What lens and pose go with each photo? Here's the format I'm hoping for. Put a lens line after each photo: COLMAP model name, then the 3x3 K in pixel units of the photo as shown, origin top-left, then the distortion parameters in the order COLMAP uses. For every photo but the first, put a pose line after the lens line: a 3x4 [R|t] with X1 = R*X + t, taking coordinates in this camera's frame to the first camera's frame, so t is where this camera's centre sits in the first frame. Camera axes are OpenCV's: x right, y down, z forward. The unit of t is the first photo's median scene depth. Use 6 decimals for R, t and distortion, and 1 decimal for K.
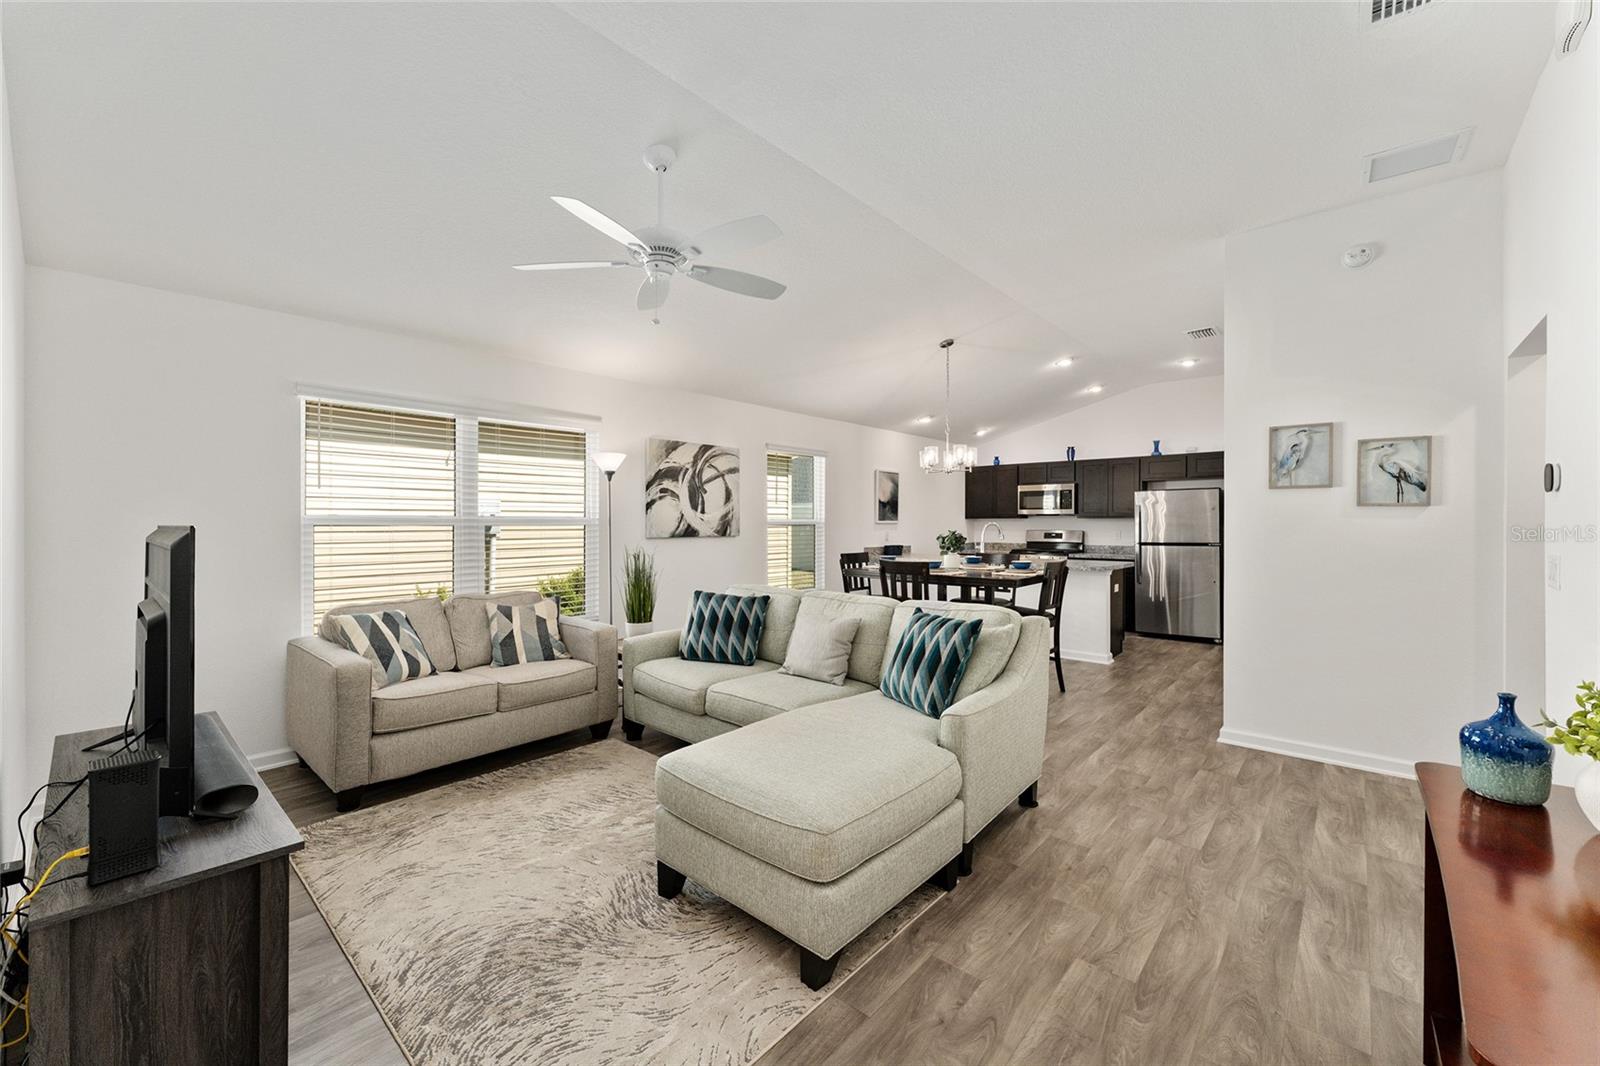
lens RADIAL K [[643.8, 0, 804.4], [0, 643.8, 514.9], [0, 0, 1]] dist [0.048104, -0.016371]
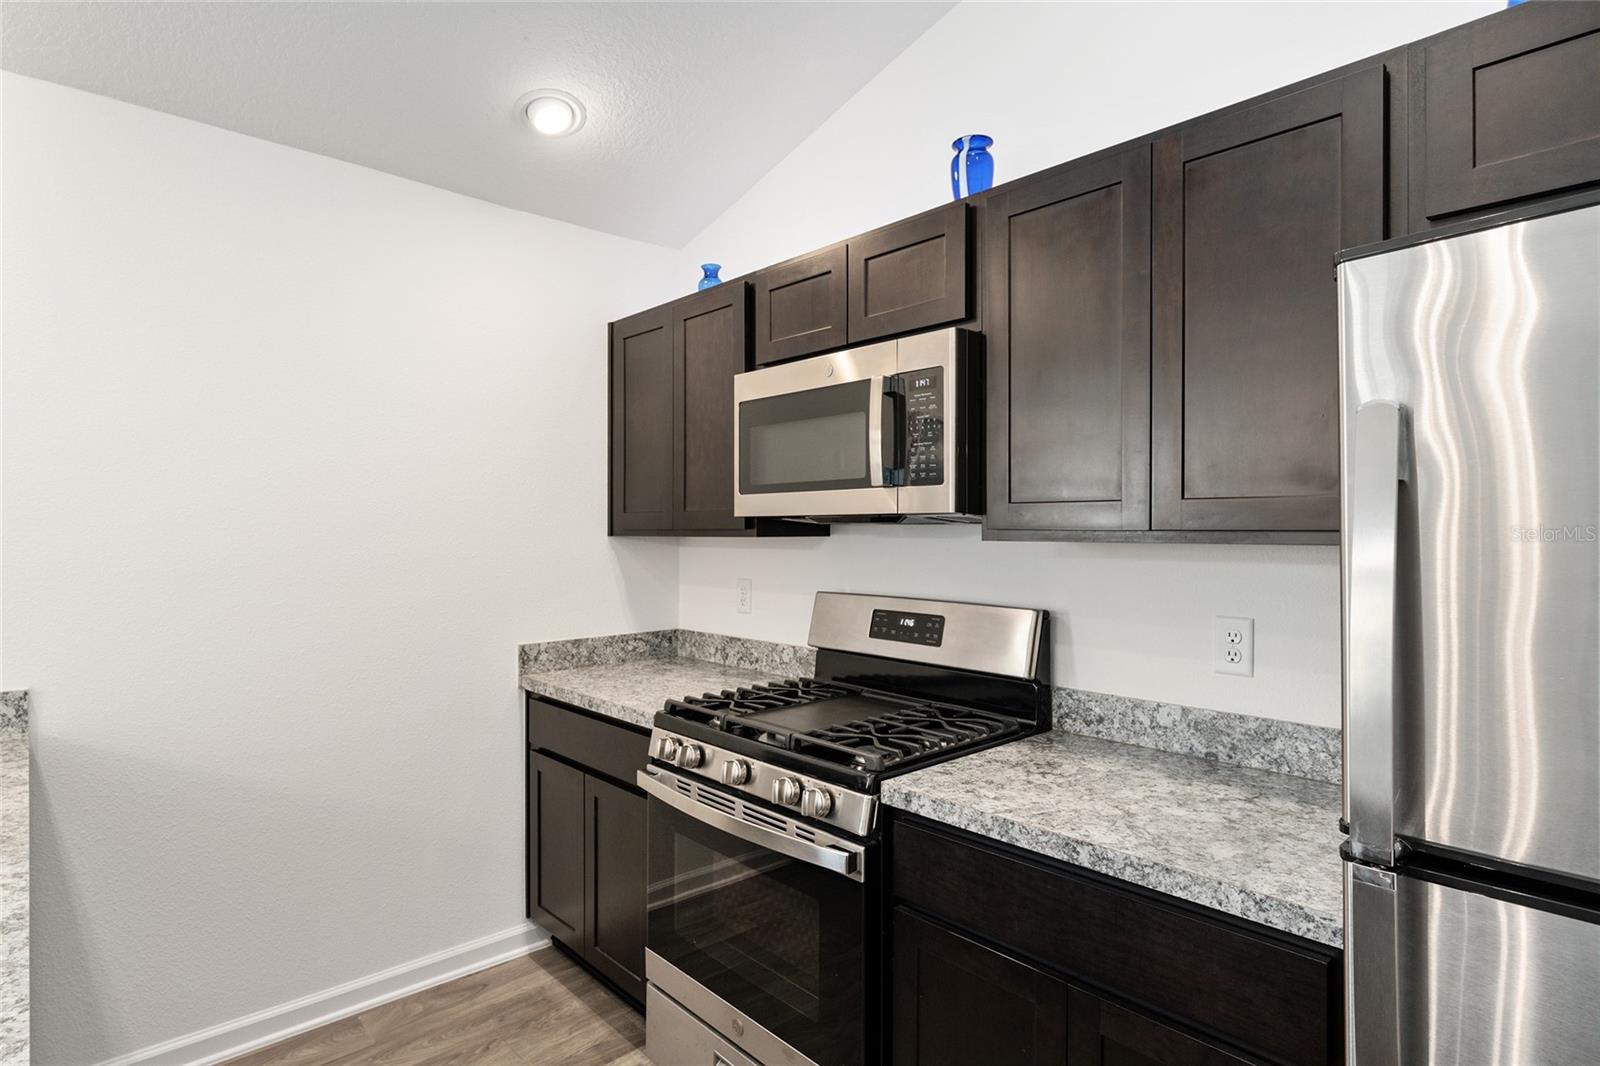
lens RADIAL K [[837.0, 0, 789.4], [0, 837.0, 525.6], [0, 0, 1]] dist [-0.004742, -0.000841]
pose [[0.992288, 0.000912, -0.123952, 0.472336], [-0.000097, 0.999978, 0.006580, 0.000278], [0.123955, -0.006517, 0.992266, 0.928382]]
